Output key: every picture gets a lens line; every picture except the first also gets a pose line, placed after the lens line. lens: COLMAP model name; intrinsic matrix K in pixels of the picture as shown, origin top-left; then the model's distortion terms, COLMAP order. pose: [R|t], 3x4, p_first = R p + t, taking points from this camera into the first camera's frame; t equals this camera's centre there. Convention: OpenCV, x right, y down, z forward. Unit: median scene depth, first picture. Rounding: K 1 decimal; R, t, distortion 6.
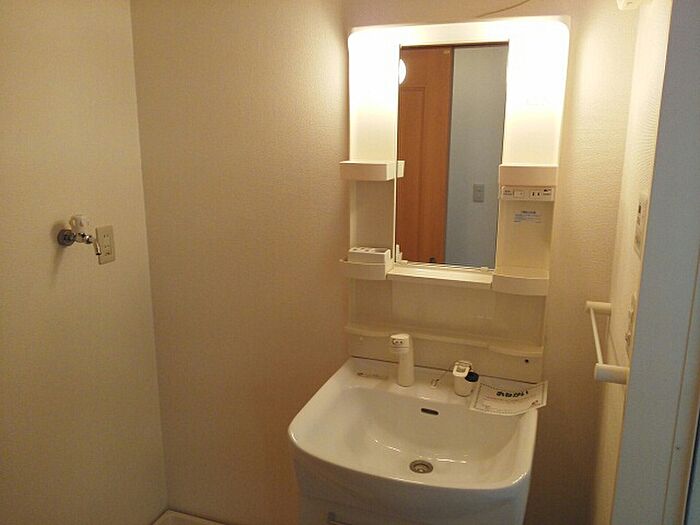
lens RADIAL K [[564.0, 0, 364.5], [0, 564.0, 259.6], [0, 0, 1]] dist [-0.009253, -0.007039]
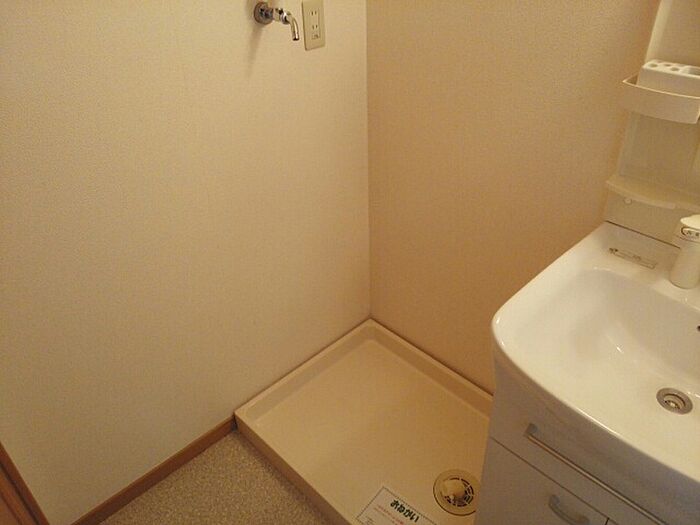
lens RADIAL K [[564.0, 0, 364.5], [0, 564.0, 259.6], [0, 0, 1]] dist [-0.009253, -0.007039]
pose [[0.904868, 0.222234, -0.363078, -0.032429], [-0.075454, 0.923139, 0.376991, -0.028647], [0.418952, -0.313731, 0.852087, 0.271972]]
